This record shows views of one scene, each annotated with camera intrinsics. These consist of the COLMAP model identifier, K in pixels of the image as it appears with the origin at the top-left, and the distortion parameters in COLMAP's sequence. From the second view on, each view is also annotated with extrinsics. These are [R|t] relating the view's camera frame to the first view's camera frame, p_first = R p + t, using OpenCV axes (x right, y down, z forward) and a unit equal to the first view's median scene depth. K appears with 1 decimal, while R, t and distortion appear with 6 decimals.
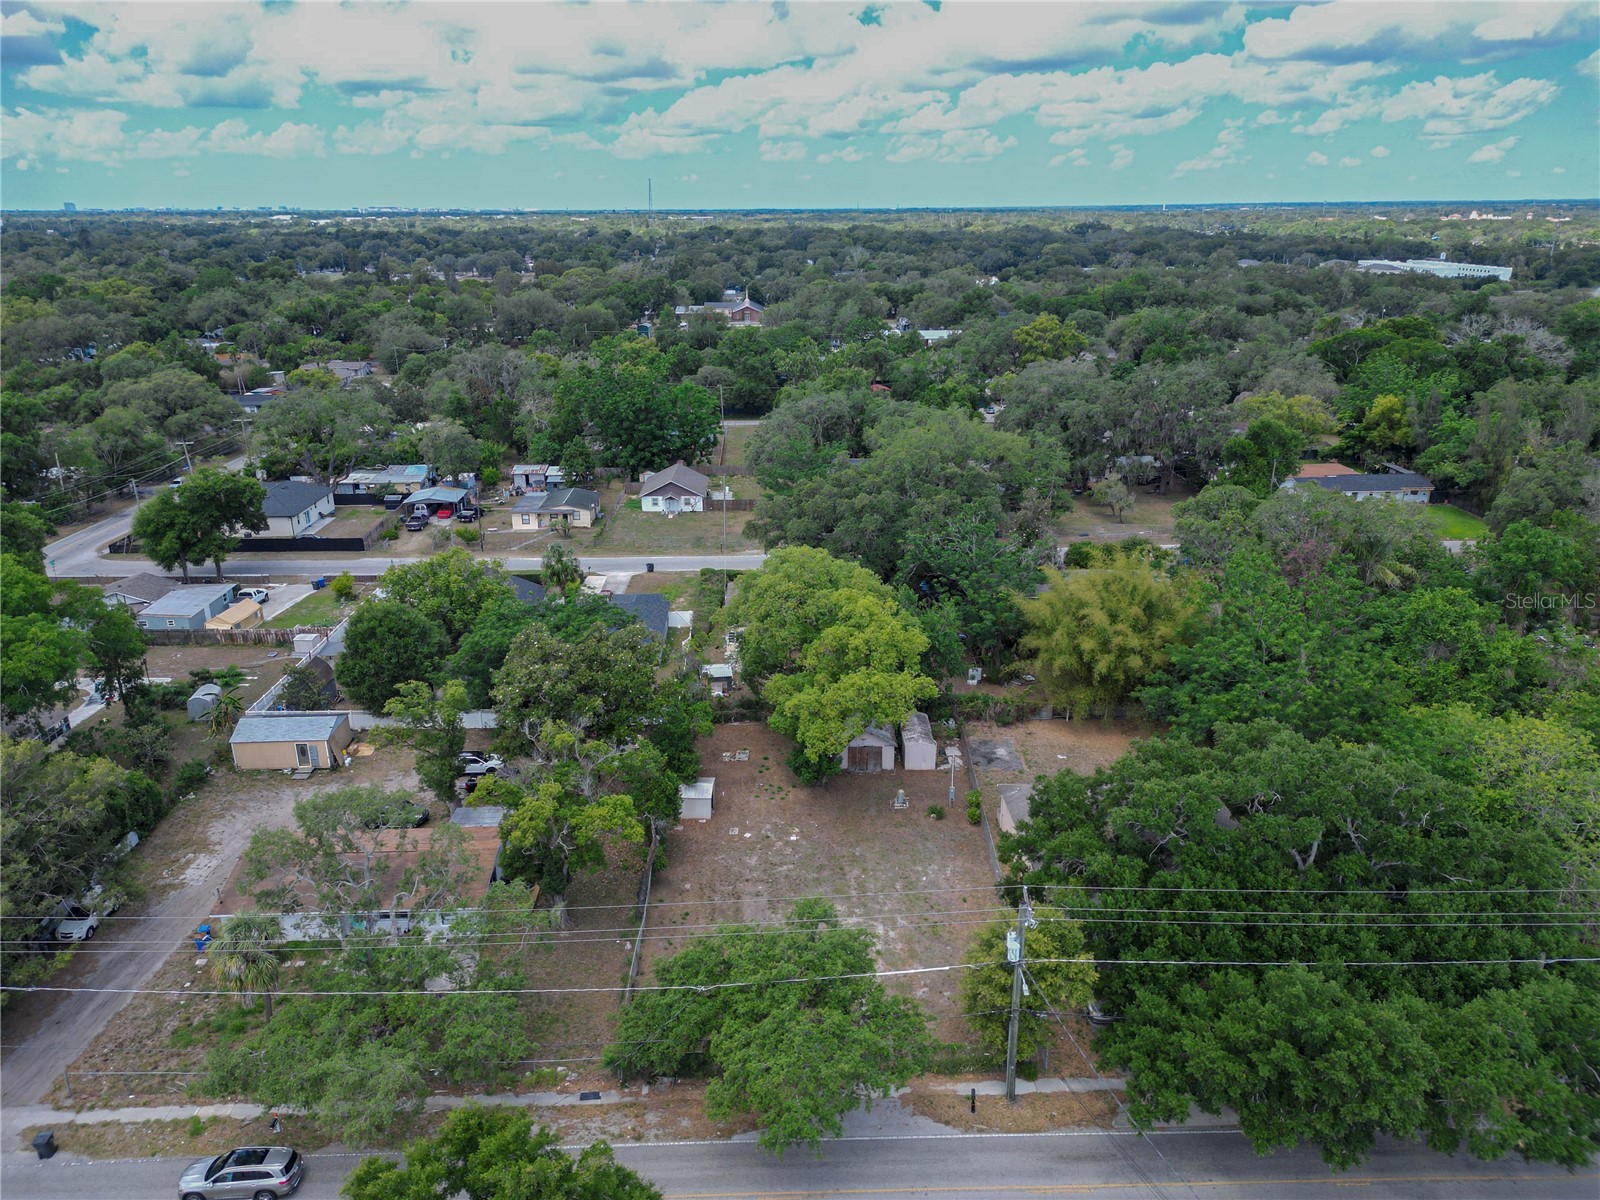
lens RADIAL K [[1111.6, 0, 801.1], [0, 1111.6, 596.4], [0, 0, 1]] dist [0.023095, -0.015032]
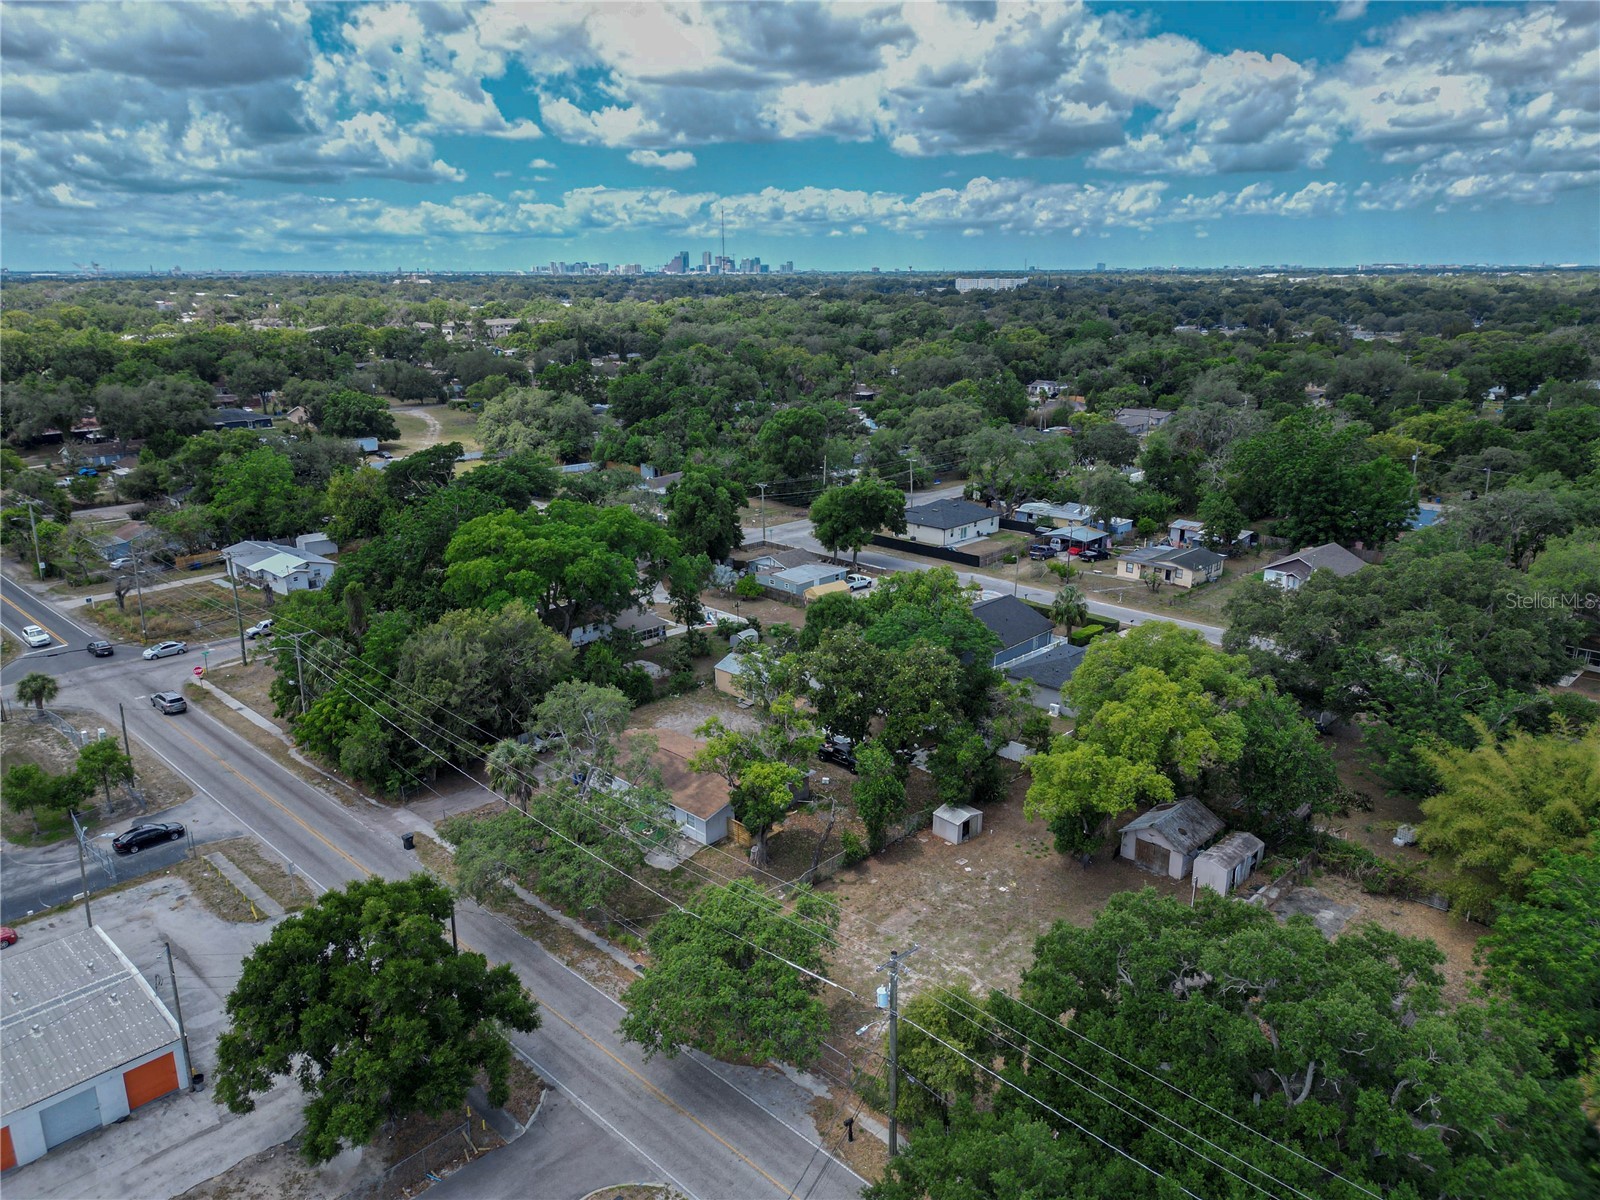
lens RADIAL K [[1111.6, 0, 793.7], [0, 1111.6, 601.6], [0, 0, 1]] dist [0.023095, -0.015032]
pose [[0.691997, 0.203485, -0.692628, 0.253828], [-0.232471, 0.971155, 0.053053, -0.021839], [0.683445, 0.124304, 0.719341, 0.057031]]
